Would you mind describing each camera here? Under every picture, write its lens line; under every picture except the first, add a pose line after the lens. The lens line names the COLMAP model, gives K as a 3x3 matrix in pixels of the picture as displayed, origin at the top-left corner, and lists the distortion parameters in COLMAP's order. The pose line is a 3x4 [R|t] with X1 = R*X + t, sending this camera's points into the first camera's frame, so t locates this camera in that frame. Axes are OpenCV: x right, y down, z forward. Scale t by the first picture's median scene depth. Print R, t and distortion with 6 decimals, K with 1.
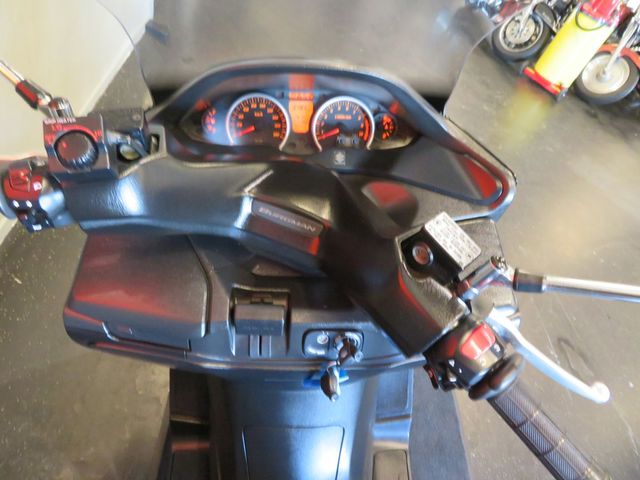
lens RADIAL K [[456.5, 0, 320.0], [0, 456.5, 240.0], [0, 0, 1]] dist [-0.020479, 0.020254]
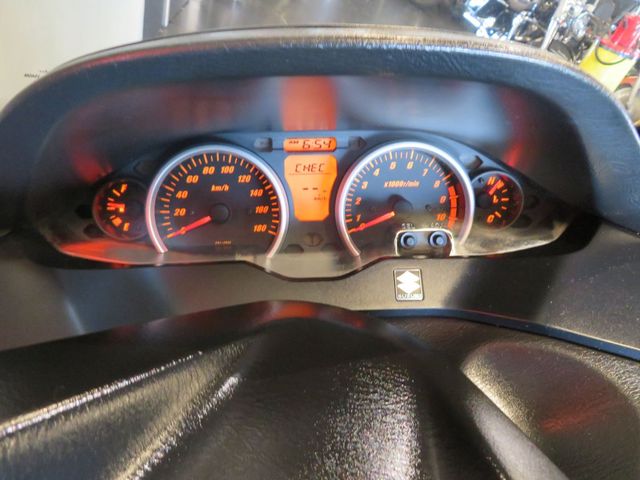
lens RADIAL K [[456.5, 0, 320.0], [0, 456.5, 240.0], [0, 0, 1]] dist [-0.020479, 0.020254]
pose [[0.998357, -0.049109, -0.029516, -0.021812], [0.045672, 0.993149, -0.107562, -0.167953], [0.034596, 0.106037, 0.993760, 0.545318]]
